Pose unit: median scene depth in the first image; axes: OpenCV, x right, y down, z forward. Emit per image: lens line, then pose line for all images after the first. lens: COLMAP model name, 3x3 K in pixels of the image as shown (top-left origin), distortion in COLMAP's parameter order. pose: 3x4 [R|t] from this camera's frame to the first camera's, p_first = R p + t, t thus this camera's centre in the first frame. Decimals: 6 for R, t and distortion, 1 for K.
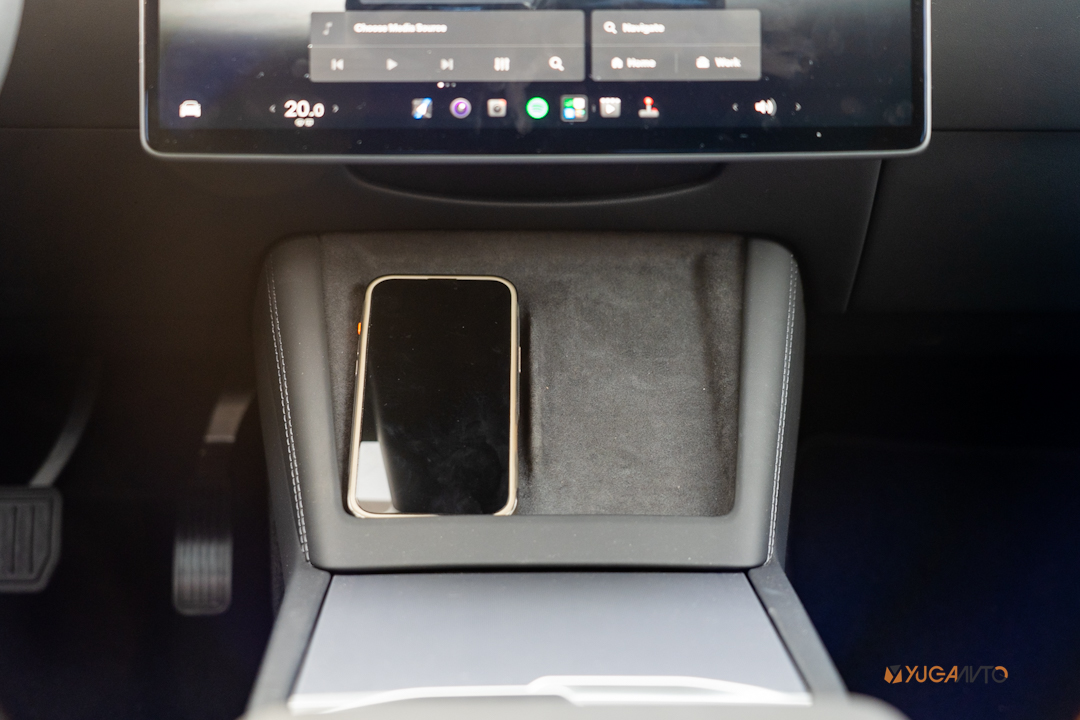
lens RADIAL K [[1912.2, 0, 539.9], [0, 1912.2, 359.9], [0, 0, 1]] dist [0.024086, 0.000000]
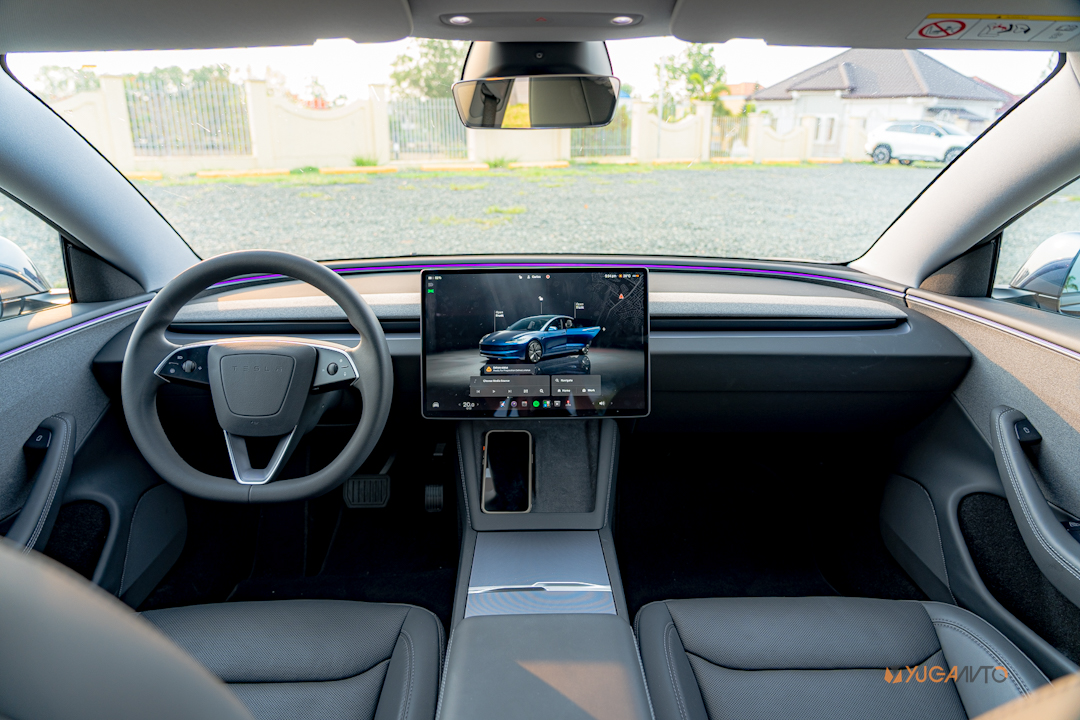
lens RADIAL K [[734.8, 0, 544.6], [0, 734.8, 362.4], [0, 0, 1]] dist [0.000713, 0.000199]
pose [[0.999989, -0.004635, -0.001164, 0.014894], [0.004685, 0.998866, 0.047378, -0.252910], [0.000943, -0.047383, 0.998876, -0.302036]]
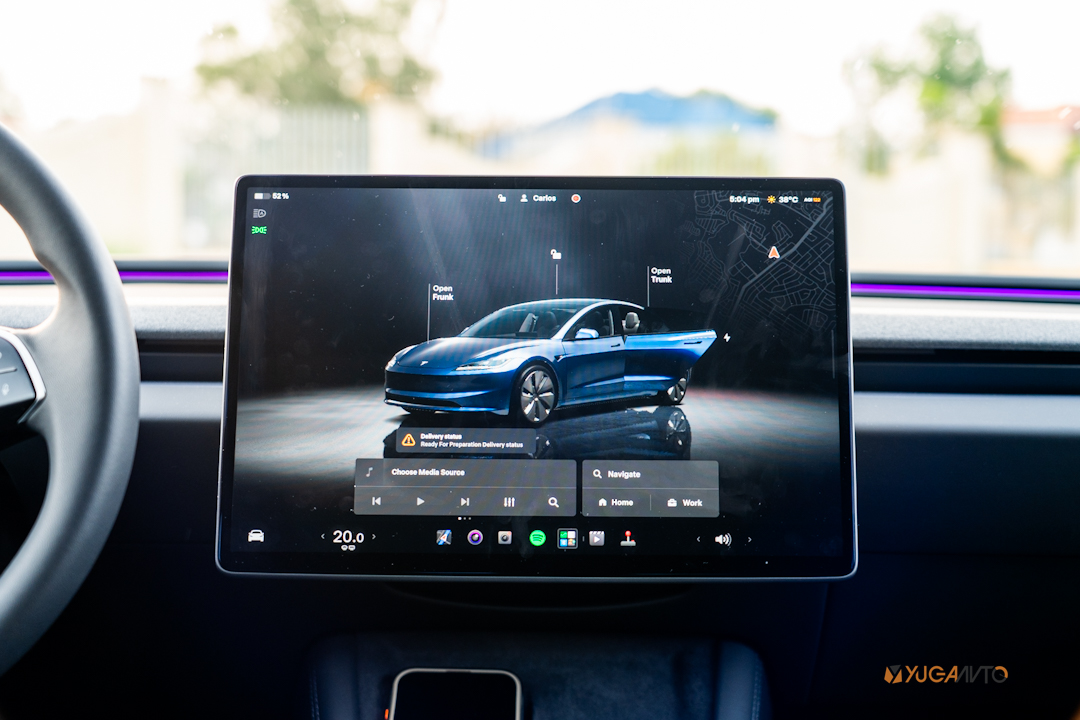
lens RADIAL K [[1912.2, 0, 545.0], [0, 1912.2, 360.7], [0, 0, 1]] dist [0.024086, 0.000000]
pose [[0.999881, 0.011162, -0.010609, 0.014318], [-0.012934, 0.982629, -0.185131, -0.015085], [0.008359, 0.185246, 0.982657, -0.216196]]
